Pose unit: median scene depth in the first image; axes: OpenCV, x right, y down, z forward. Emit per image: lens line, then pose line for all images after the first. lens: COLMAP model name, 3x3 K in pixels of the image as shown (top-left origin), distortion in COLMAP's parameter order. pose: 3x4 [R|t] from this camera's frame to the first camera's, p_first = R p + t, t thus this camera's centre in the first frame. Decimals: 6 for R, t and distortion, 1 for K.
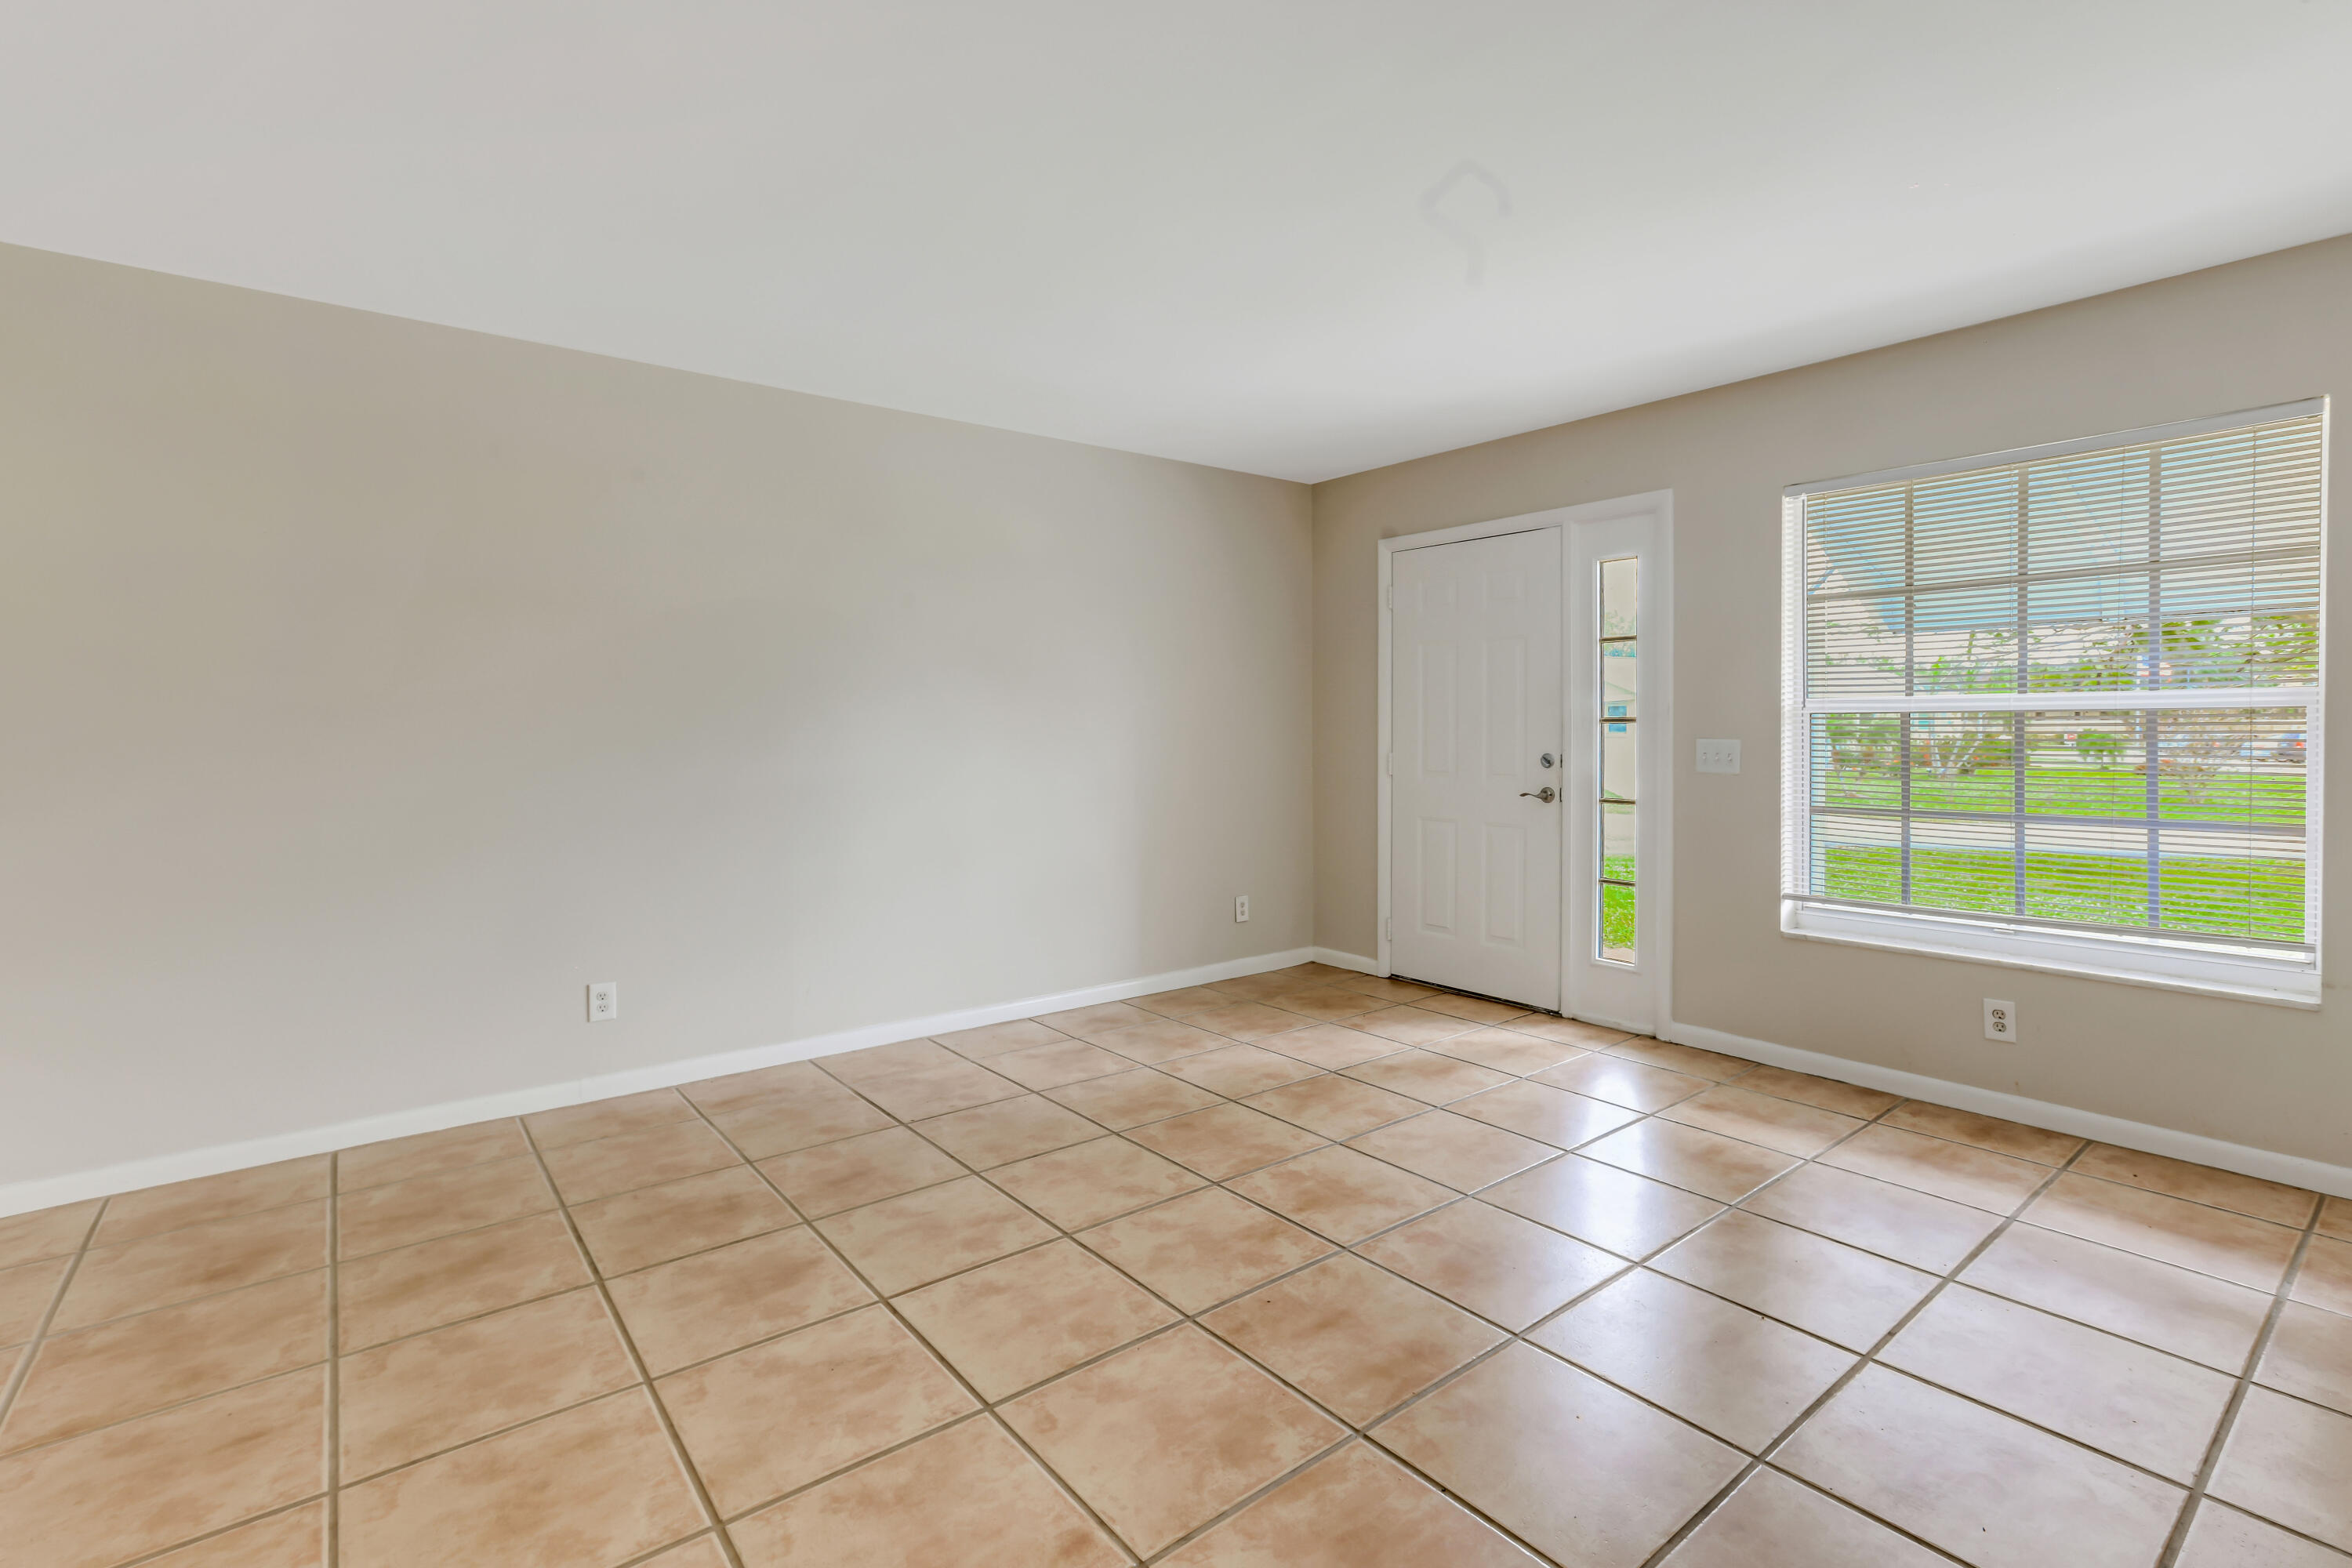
lens RADIAL K [[1079.8, 0, 1168.5], [0, 1079.8, 743.1], [0, 0, 1]] dist [-0.045022, 0.025847]
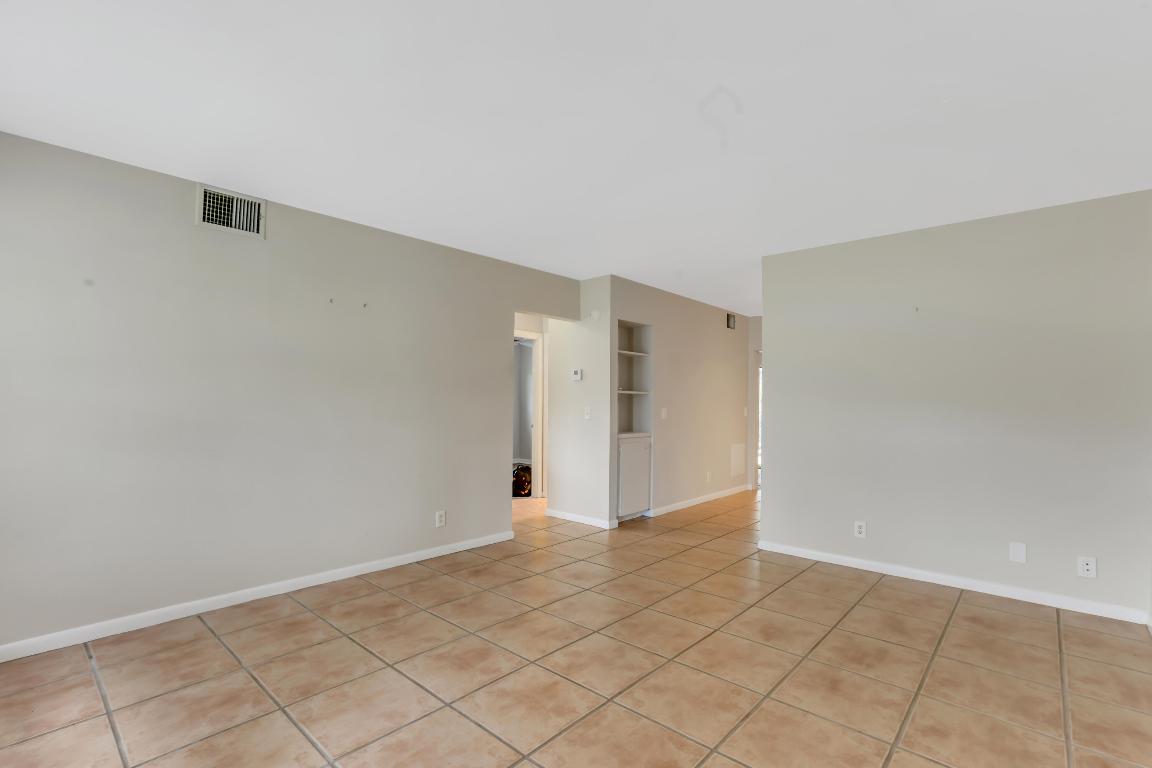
lens RADIAL K [[534.4, 0, 559.8], [0, 534.4, 405.6], [0, 0, 1]] dist [-0.030523, 0.001159]
pose [[-0.989731, -0.001815, -0.142934, 0.240505], [-0.005021, 0.999744, 0.022072, -0.030418], [0.142858, 0.022563, -0.989486, 1.850418]]
